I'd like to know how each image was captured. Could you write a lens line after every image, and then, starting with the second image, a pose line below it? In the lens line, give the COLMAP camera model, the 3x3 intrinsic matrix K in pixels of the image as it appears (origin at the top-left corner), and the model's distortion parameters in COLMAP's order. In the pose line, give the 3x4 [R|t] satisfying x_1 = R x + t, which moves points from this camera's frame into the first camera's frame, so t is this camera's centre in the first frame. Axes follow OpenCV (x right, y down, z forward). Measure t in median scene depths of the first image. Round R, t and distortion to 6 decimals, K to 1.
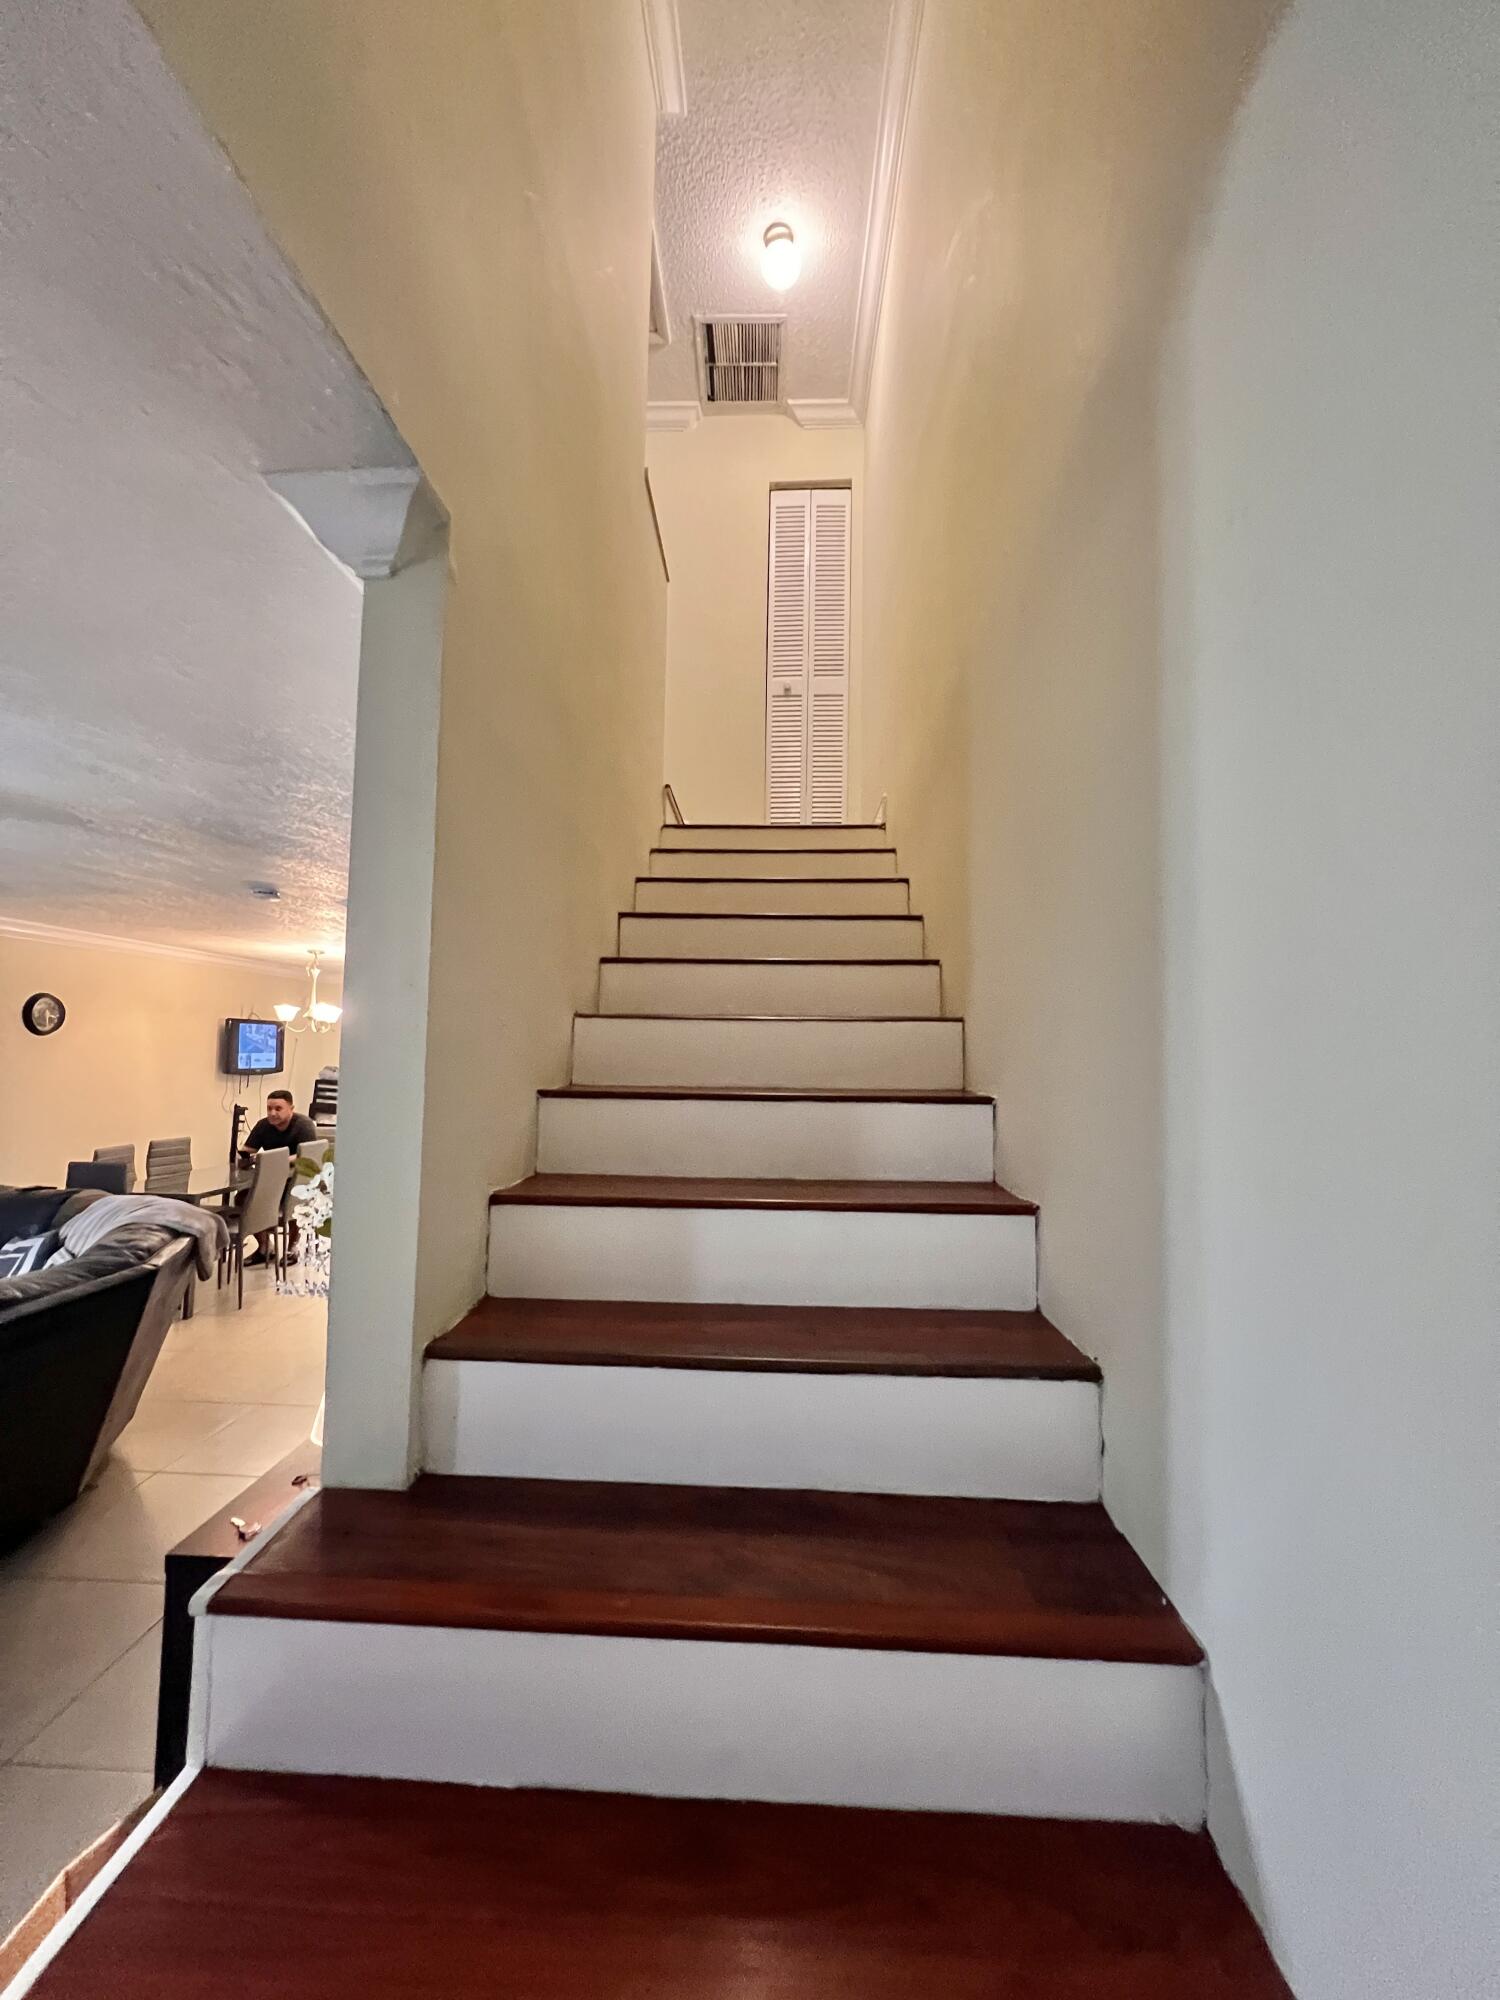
lens RADIAL K [[809.6, 0, 749.5], [0, 809.6, 1004.0], [0, 0, 1]] dist [0.001021, -0.000029]
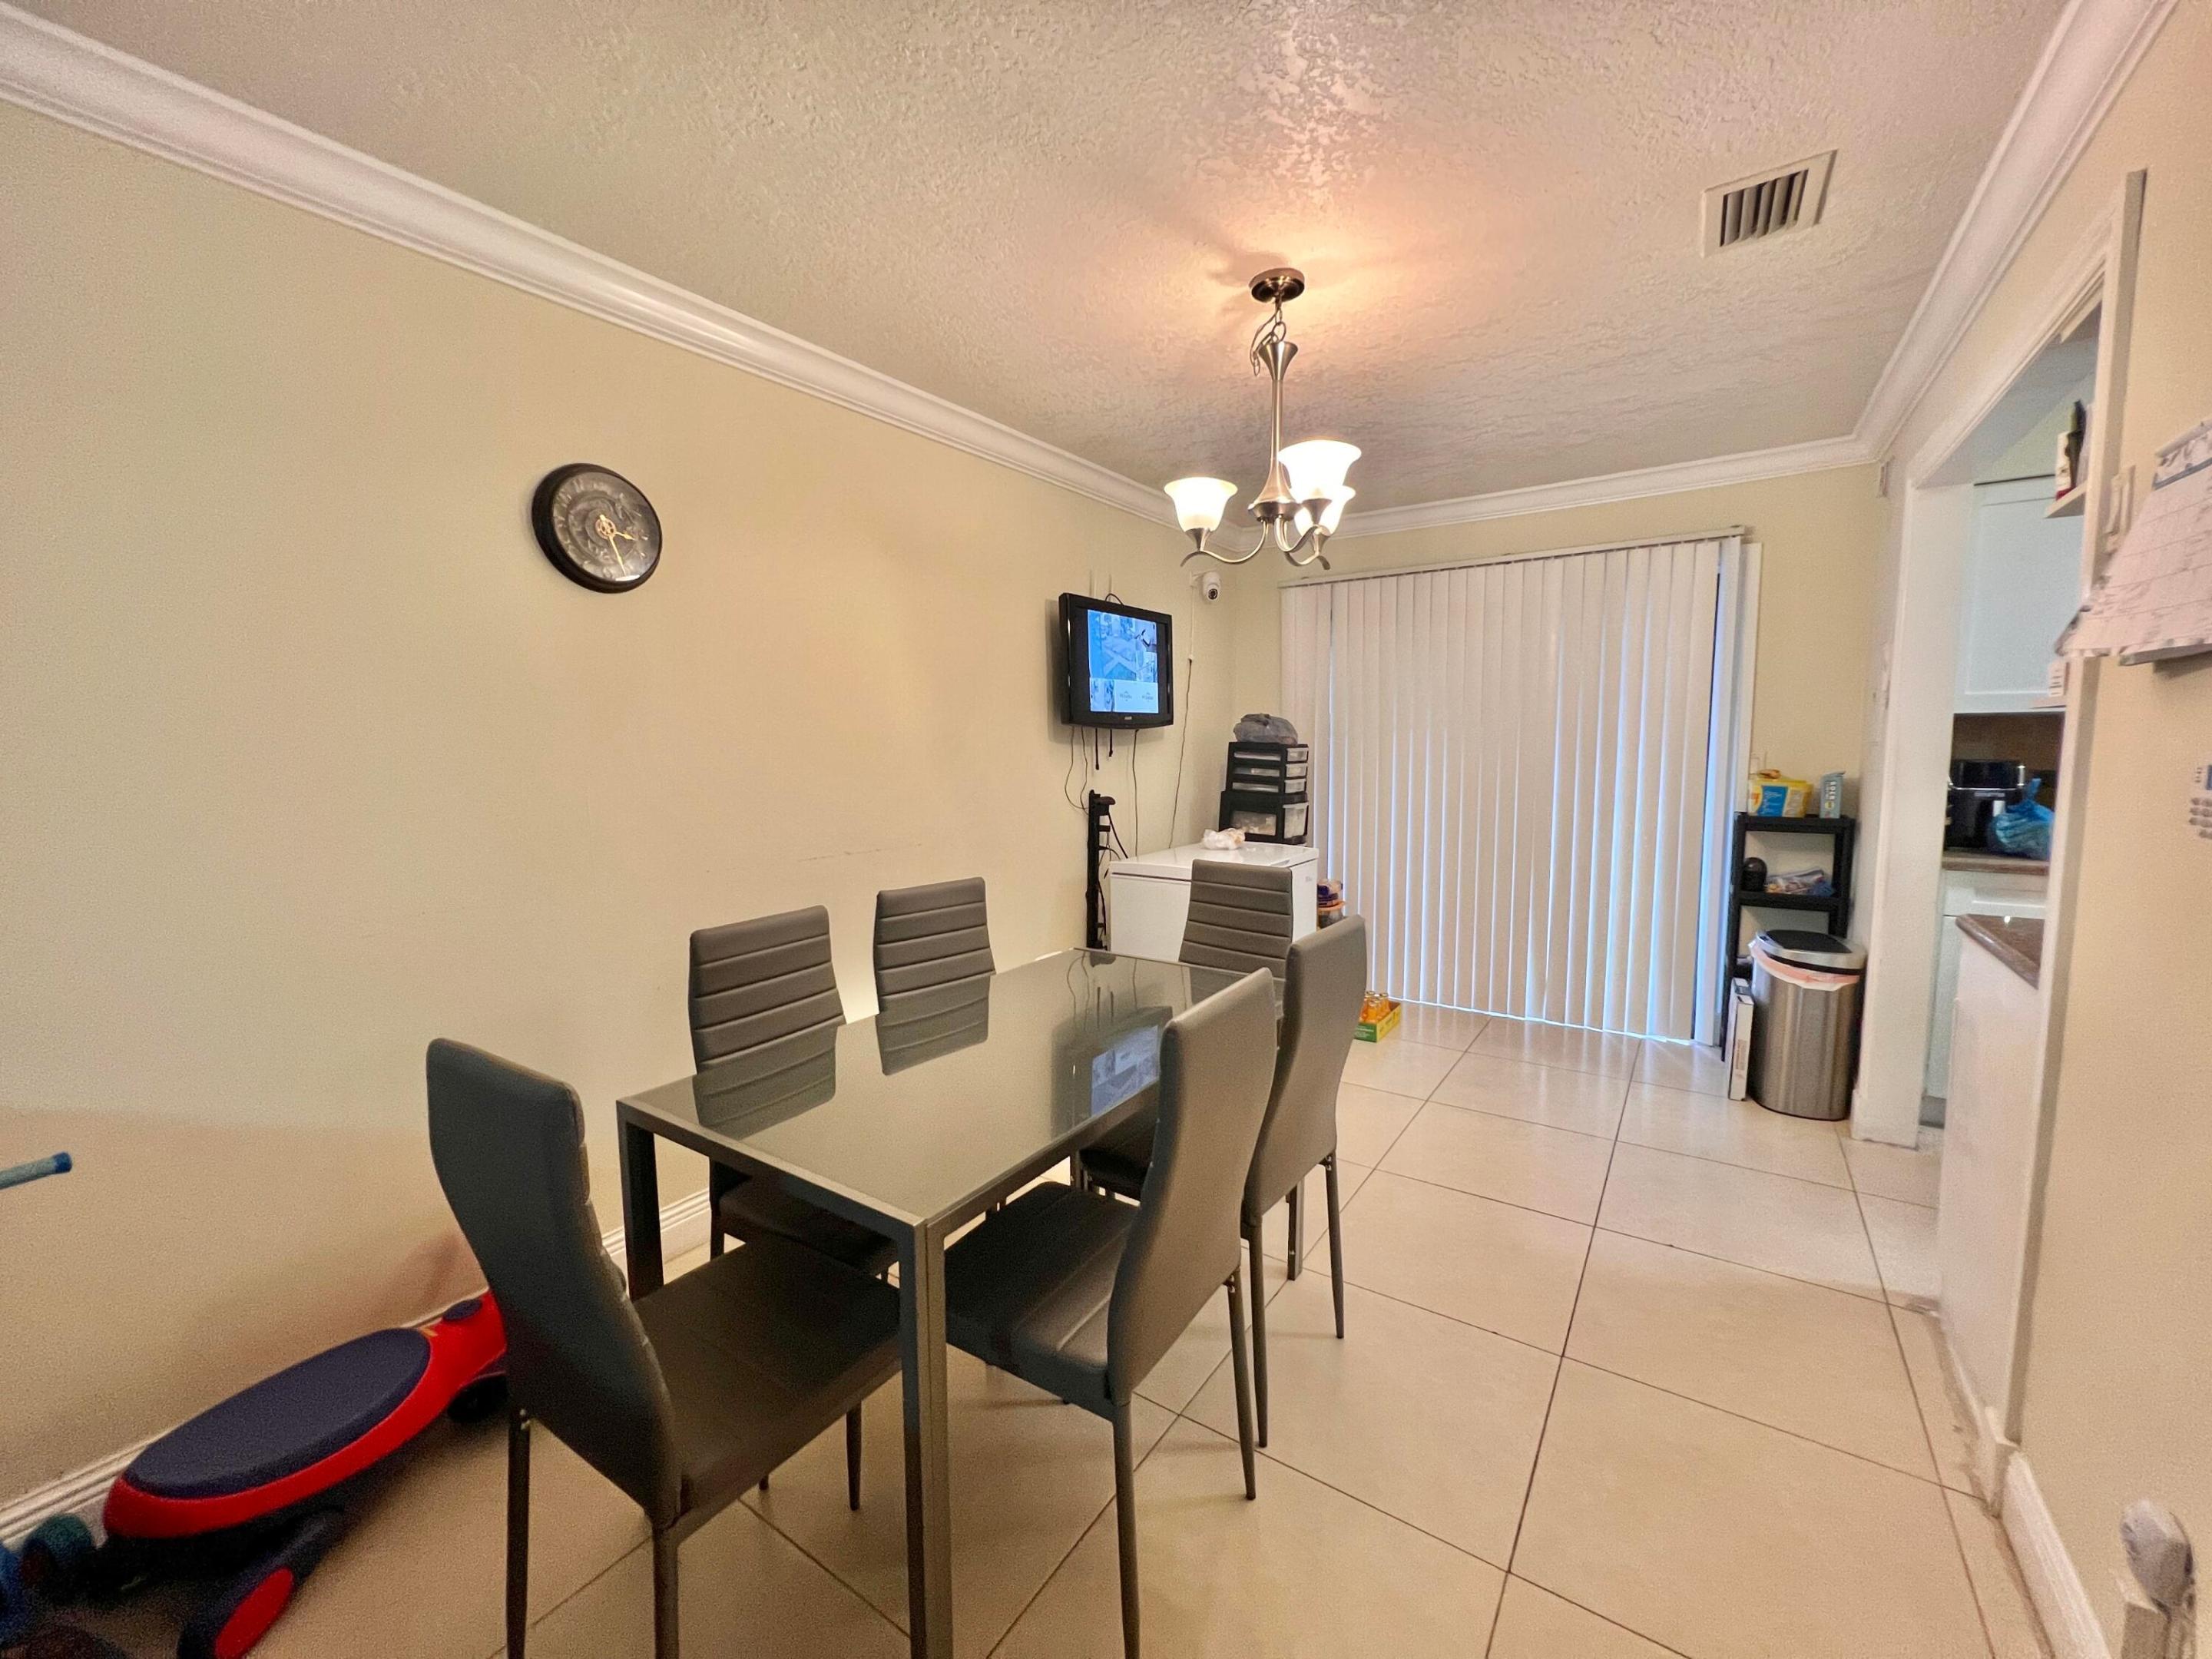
lens RADIAL K [[878.2, 0, 1107.7], [0, 878.2, 827.5], [0, 0, 1]] dist [-0.000276, 0.000052]
pose [[0.849045, 0.020826, -0.527910, -0.359558], [0.061481, 0.988539, 0.137878, 0.075079], [0.524731, -0.149521, 0.838034, 0.578738]]
